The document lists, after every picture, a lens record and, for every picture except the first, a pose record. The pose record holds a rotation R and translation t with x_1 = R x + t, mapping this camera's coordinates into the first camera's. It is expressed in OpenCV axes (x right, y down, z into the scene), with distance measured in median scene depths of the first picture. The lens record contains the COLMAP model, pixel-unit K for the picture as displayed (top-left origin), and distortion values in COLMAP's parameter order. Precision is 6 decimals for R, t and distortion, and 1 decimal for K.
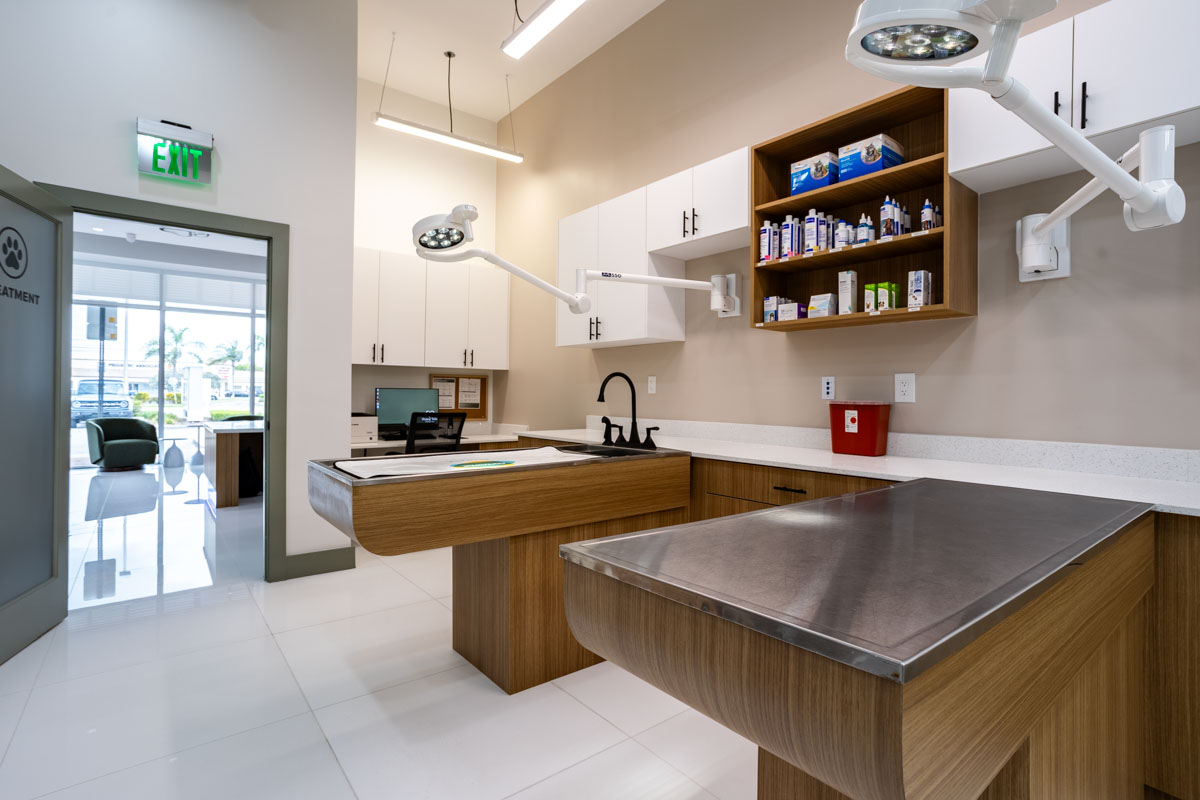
lens RADIAL K [[583.4, 0, 593.2], [0, 583.4, 393.1], [0, 0, 1]] dist [-0.061985, 0.036954]
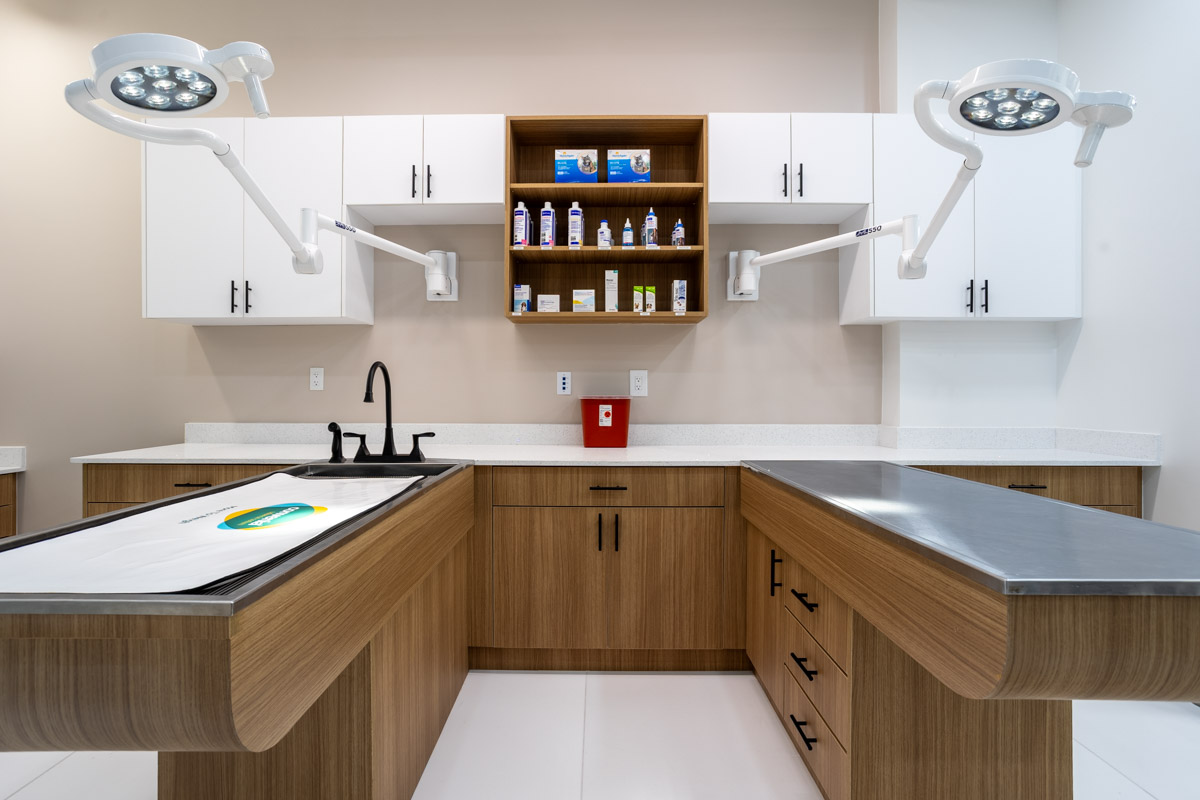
lens RADIAL K [[583.4, 0, 593.2], [0, 583.4, 393.1], [0, 0, 1]] dist [-0.061985, 0.036954]
pose [[0.628087, -0.010825, 0.778068, -0.371503], [0.004877, 0.999938, 0.009975, -0.001910], [-0.778128, -0.002470, 0.628101, 0.347318]]
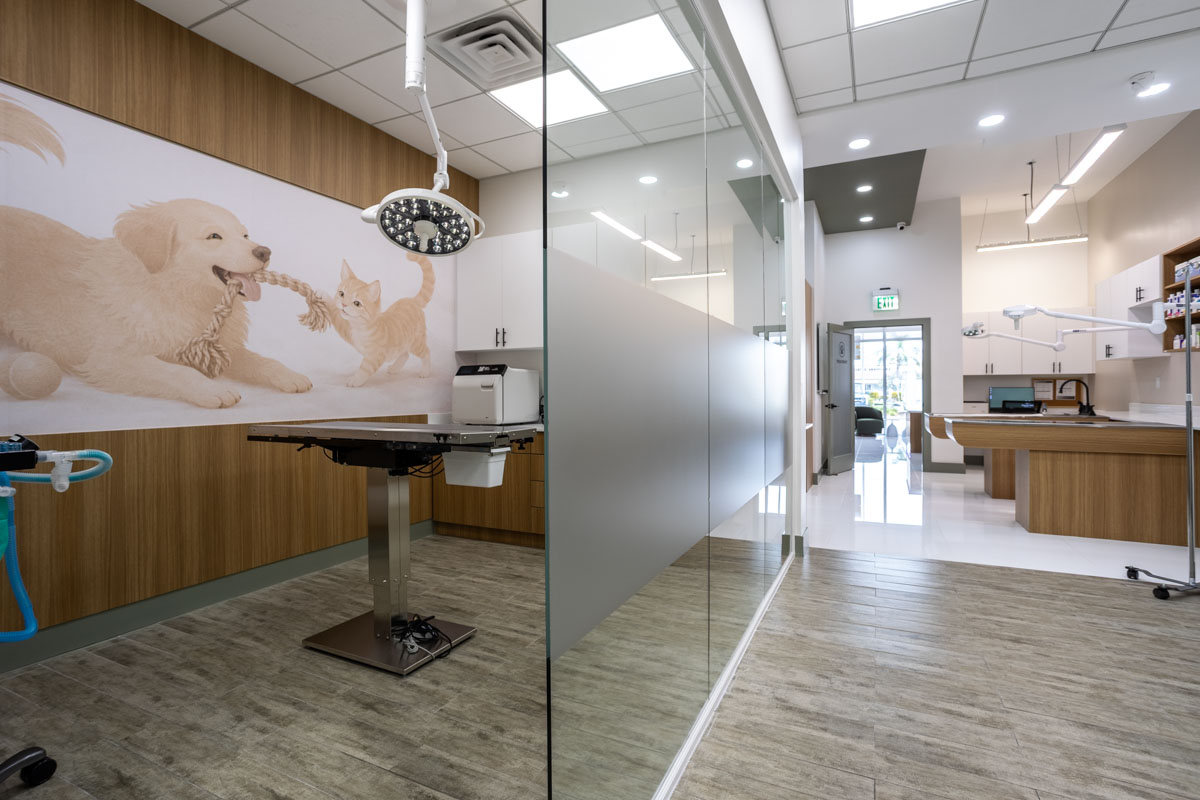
lens RADIAL K [[583.4, 0, 593.2], [0, 583.4, 393.1], [0, 0, 1]] dist [-0.061985, 0.036954]
pose [[0.433152, -0.009213, -0.901274, 1.204936], [0.011526, 0.999923, -0.004682, 0.004674], [0.901247, -0.008361, 0.433225, -1.538548]]
